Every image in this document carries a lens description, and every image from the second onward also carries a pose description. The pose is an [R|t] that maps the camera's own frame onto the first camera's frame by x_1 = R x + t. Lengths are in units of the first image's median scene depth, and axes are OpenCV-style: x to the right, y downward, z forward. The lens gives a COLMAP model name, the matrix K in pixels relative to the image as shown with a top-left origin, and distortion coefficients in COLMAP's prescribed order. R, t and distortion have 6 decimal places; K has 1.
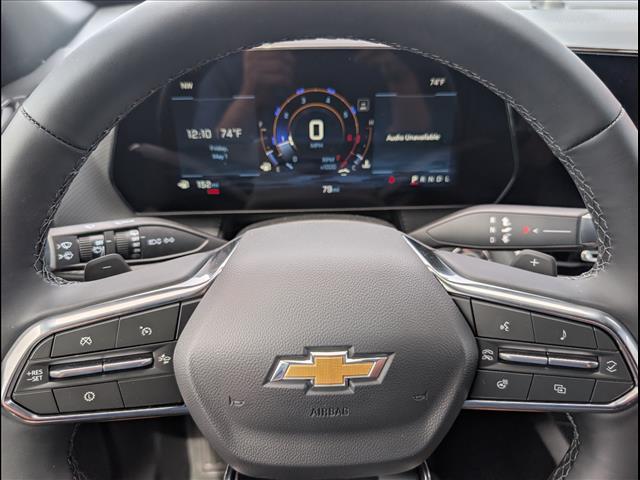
lens RADIAL K [[457.1, 0, 320.0], [0, 457.1, 240.0], [0, 0, 1]] dist [-0.033516, -0.001888]
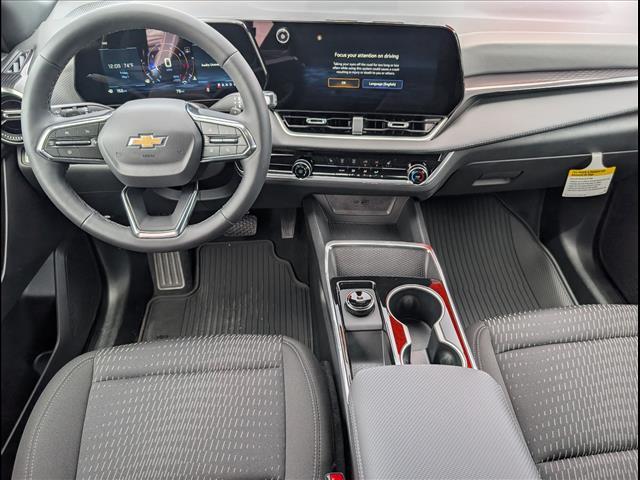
lens RADIAL K [[451.9, 0, 320.0], [0, 451.9, 240.0], [0, 0, 1]] dist [-0.003739, -0.002267]
pose [[0.999363, -0.035515, 0.003385, 0.674741], [0.034823, 0.991691, 0.123842, 0.355405], [-0.007756, -0.123645, 0.992296, -1.240204]]
